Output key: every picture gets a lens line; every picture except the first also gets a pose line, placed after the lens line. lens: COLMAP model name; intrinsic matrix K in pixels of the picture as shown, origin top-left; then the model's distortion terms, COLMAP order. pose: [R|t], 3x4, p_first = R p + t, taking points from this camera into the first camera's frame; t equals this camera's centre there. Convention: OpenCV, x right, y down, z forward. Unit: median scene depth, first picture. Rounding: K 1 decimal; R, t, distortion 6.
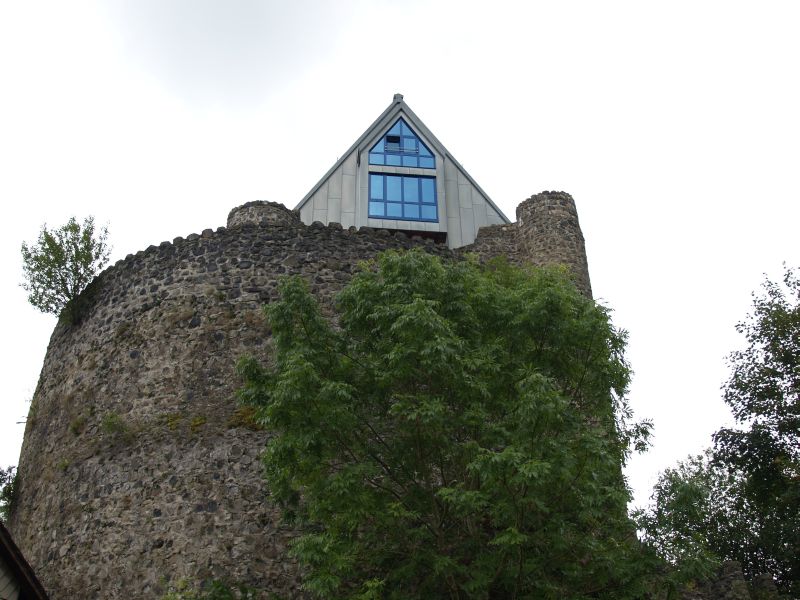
lens RADIAL K [[885.4, 0, 383.5], [0, 885.4, 304.3], [0, 0, 1]] dist [-0.119666, 0.000000]
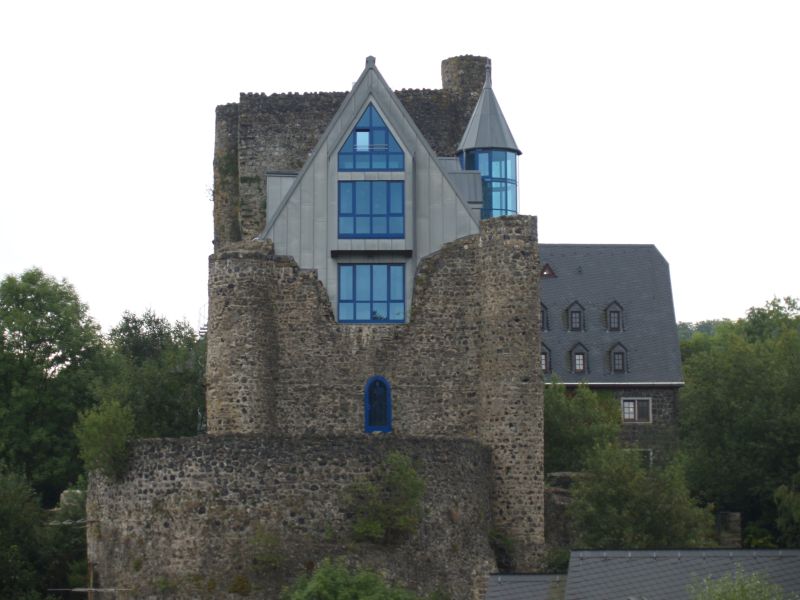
lens RADIAL K [[2096.7, 0, 375.9], [0, 2096.7, 257.2], [0, 0, 1]] dist [-0.147989, 0.000000]
pose [[0.993633, -0.013743, -0.111823, 0.516421], [0.062491, 0.893088, 0.445521, -1.998158], [0.093745, -0.449672, 0.888261, -2.079651]]
